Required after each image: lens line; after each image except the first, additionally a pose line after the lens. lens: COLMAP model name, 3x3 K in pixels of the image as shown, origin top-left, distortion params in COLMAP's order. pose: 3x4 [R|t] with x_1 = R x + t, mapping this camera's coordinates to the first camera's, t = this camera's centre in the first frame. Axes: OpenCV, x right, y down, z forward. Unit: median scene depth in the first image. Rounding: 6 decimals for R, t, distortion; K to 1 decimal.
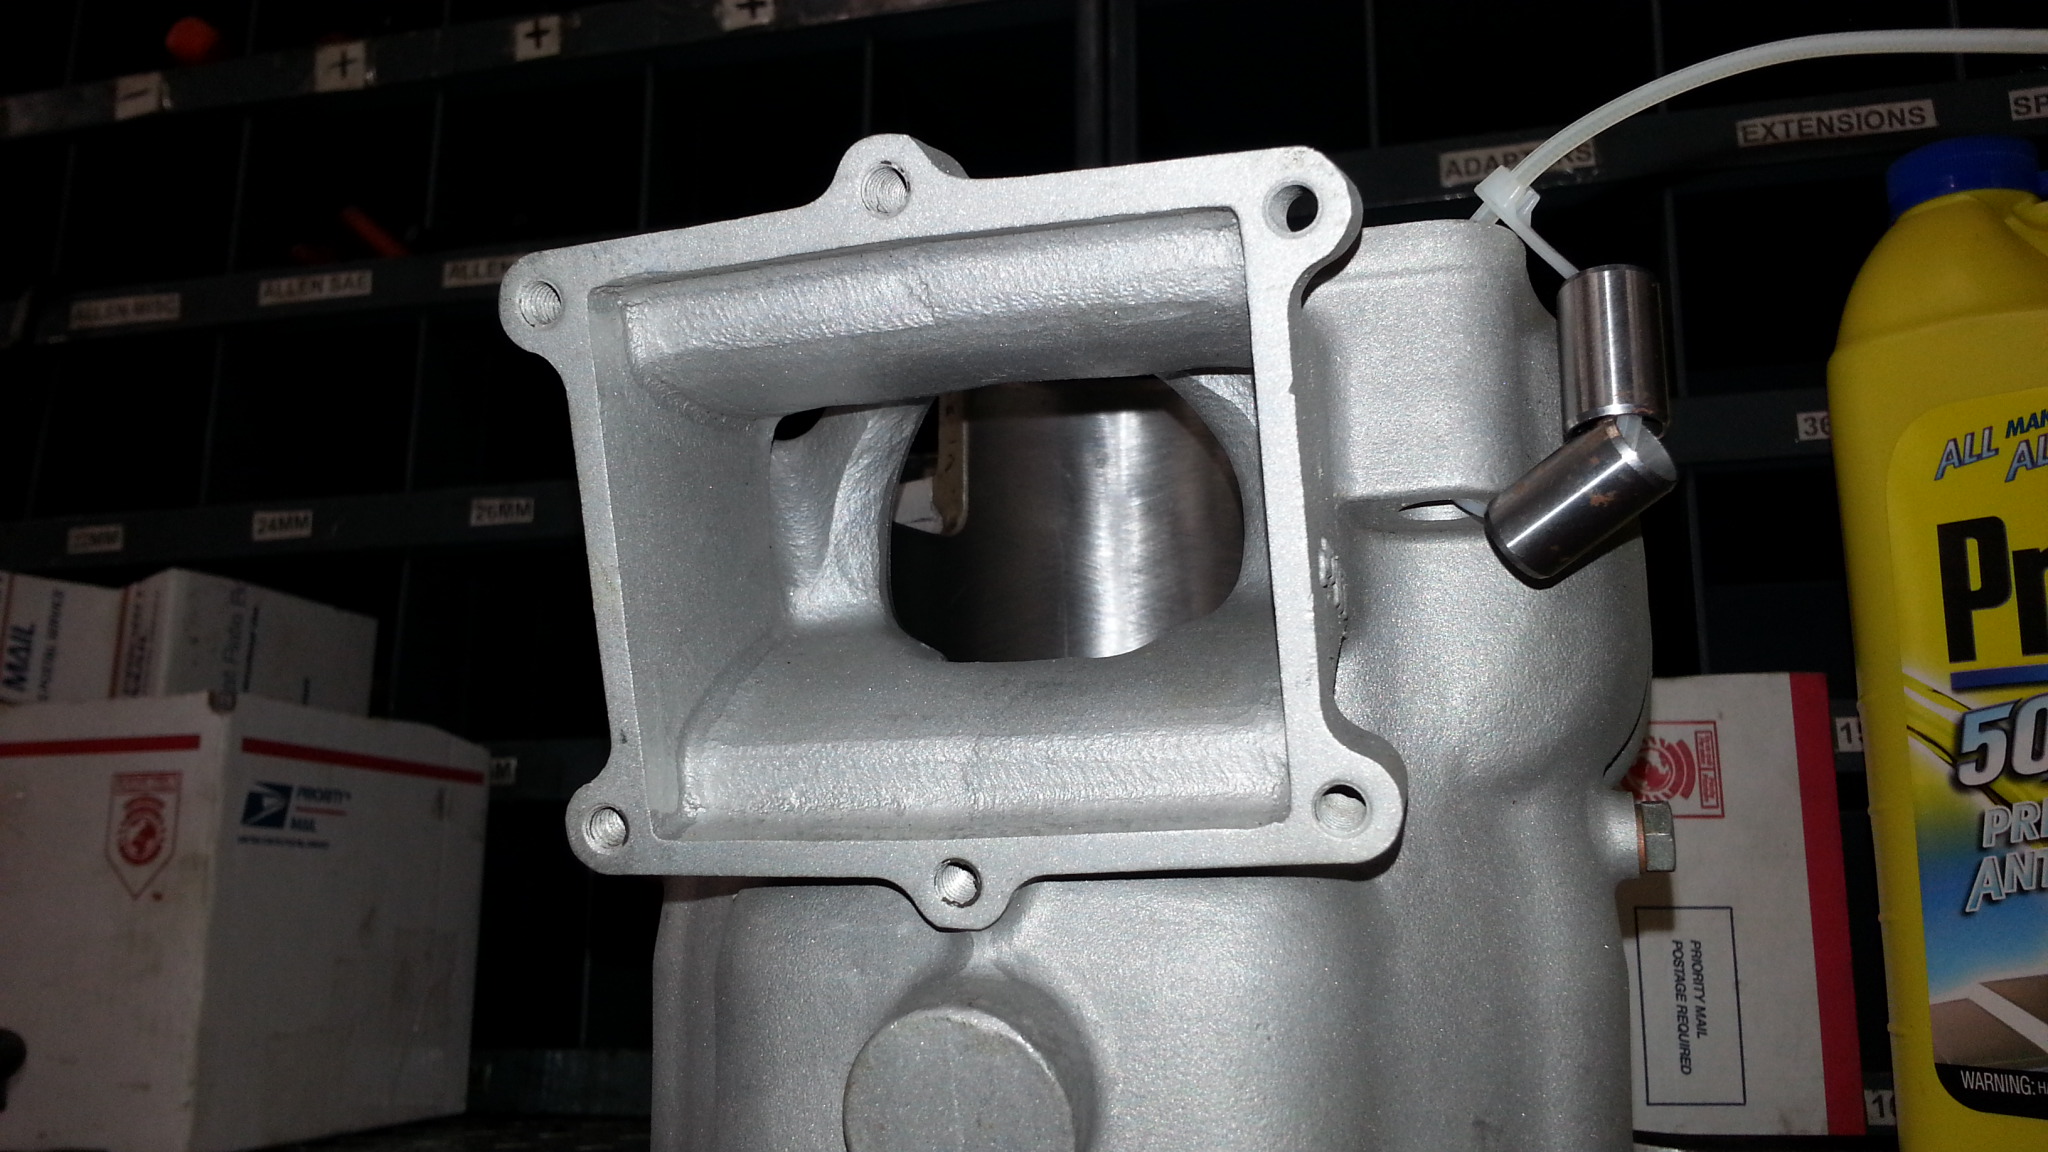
lens RADIAL K [[1753.0, 0, 1016.7], [0, 1753.0, 530.7], [0, 0, 1]] dist [0.036806, -0.094181]
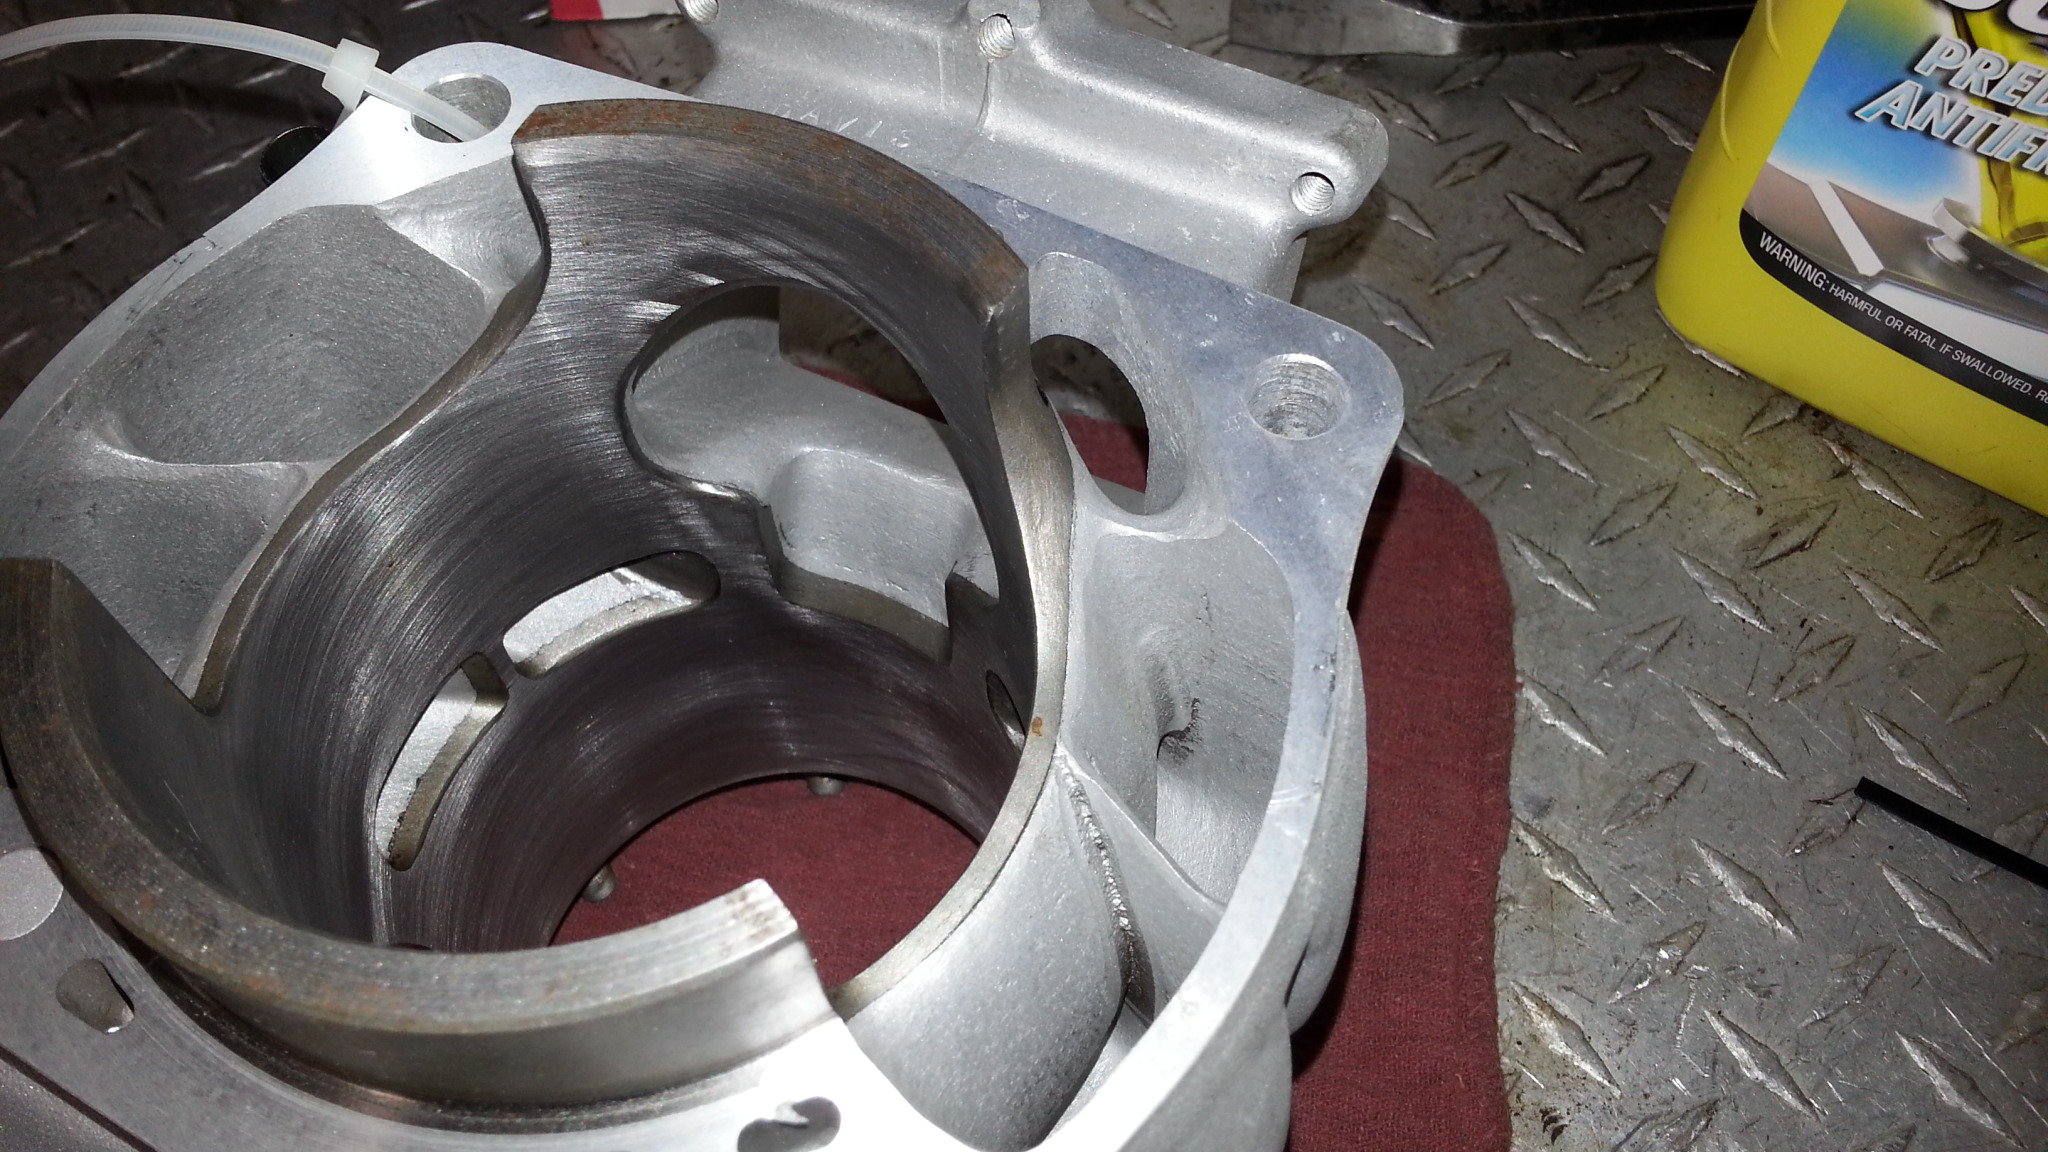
lens RADIAL K [[1741.6, 0, 1027.1], [0, 1741.6, 607.2], [0, 0, 1]] dist [-0.046495, 0.002046]
pose [[0.993683, -0.106076, 0.036620, 0.127761], [-0.003877, 0.293682, 0.955895, -0.440306], [-0.112152, -0.949999, 0.291415, 0.613900]]
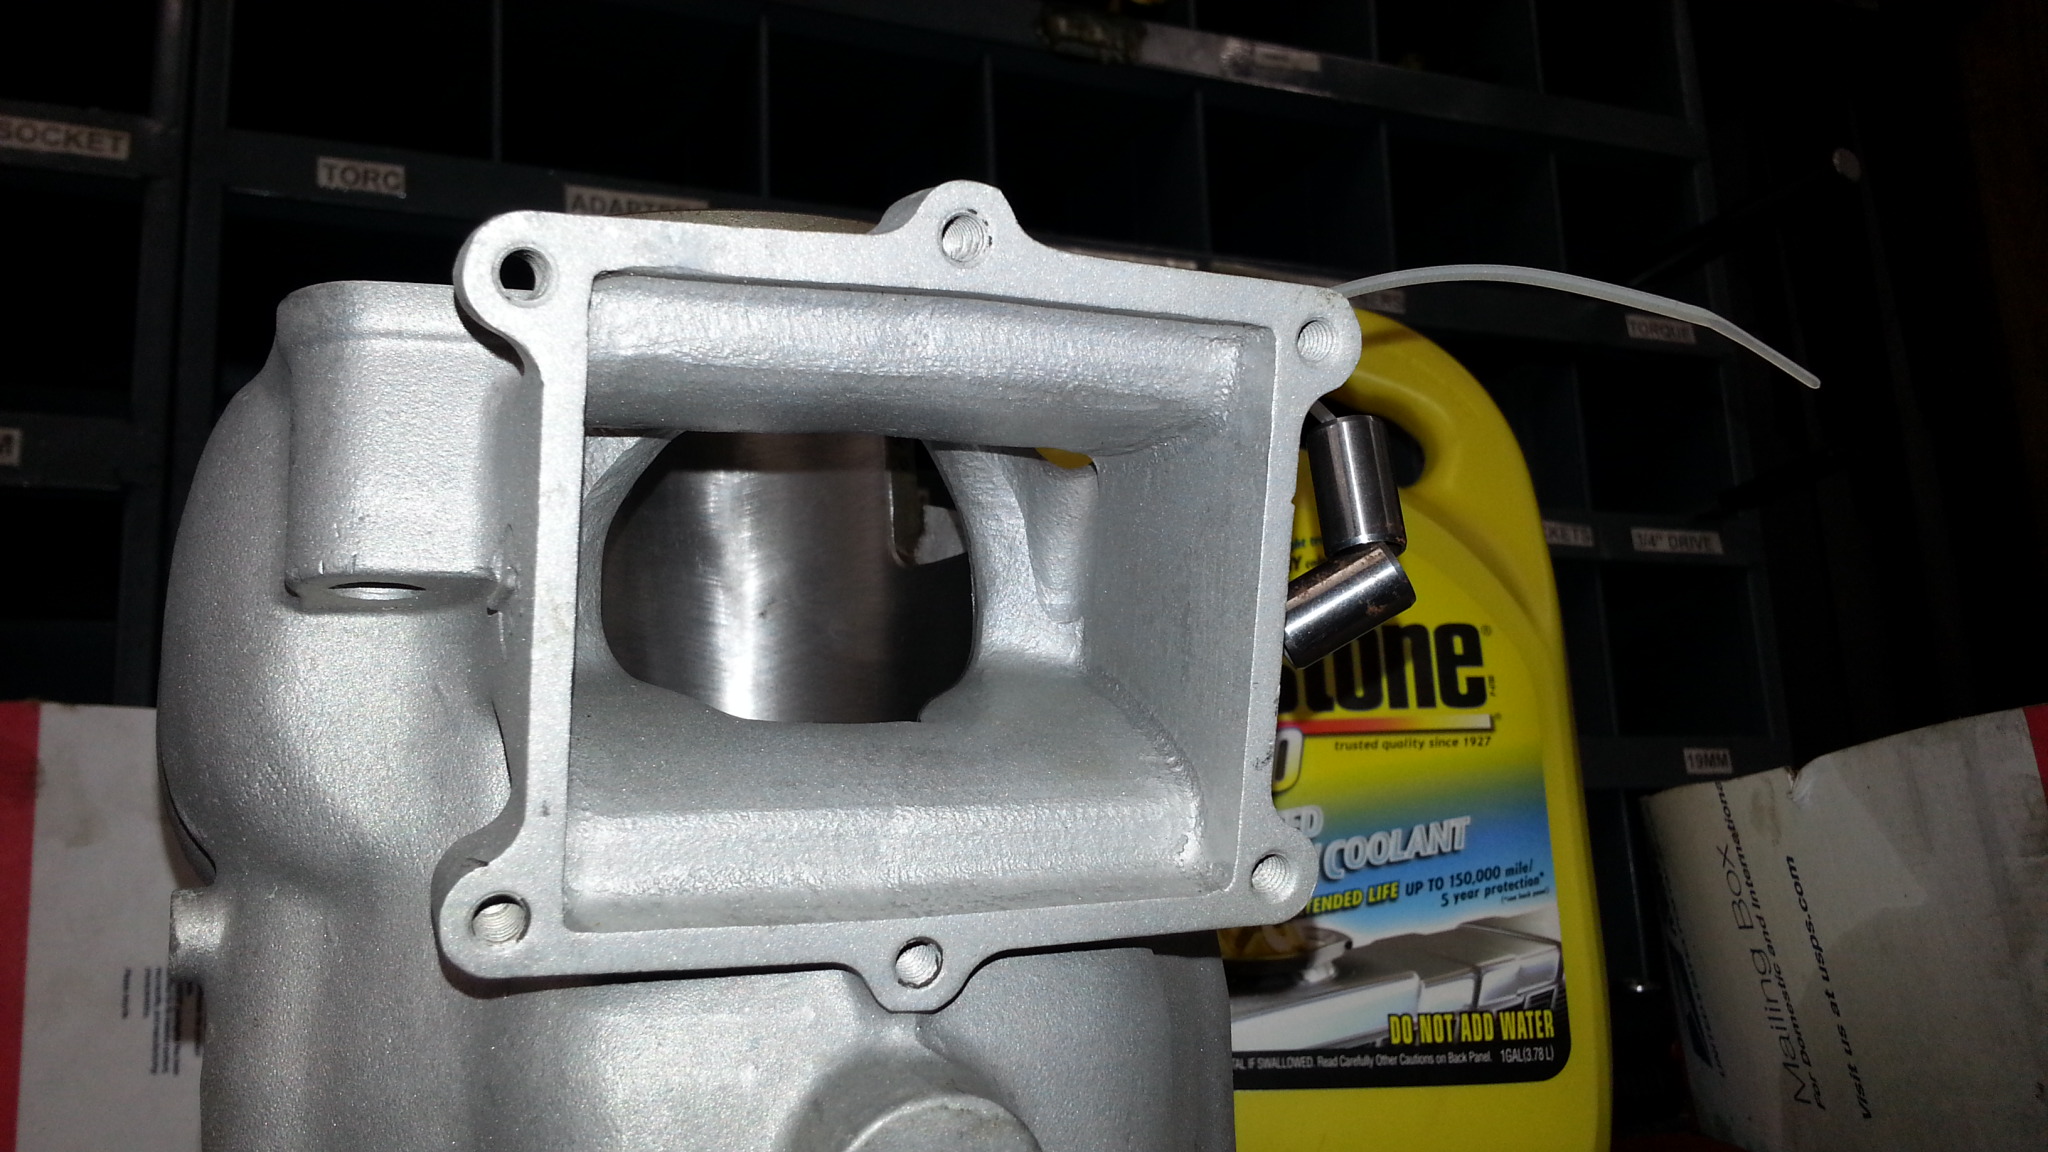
lens RADIAL K [[1718.3, 0, 1024.5], [0, 1718.3, 534.5], [0, 0, 1]] dist [0.097902, -0.197252]
pose [[0.761638, 0.097625, 0.640606, -0.306167], [-0.092813, 0.994828, -0.041259, 0.001002], [-0.641321, -0.028032, 0.766760, 0.123057]]
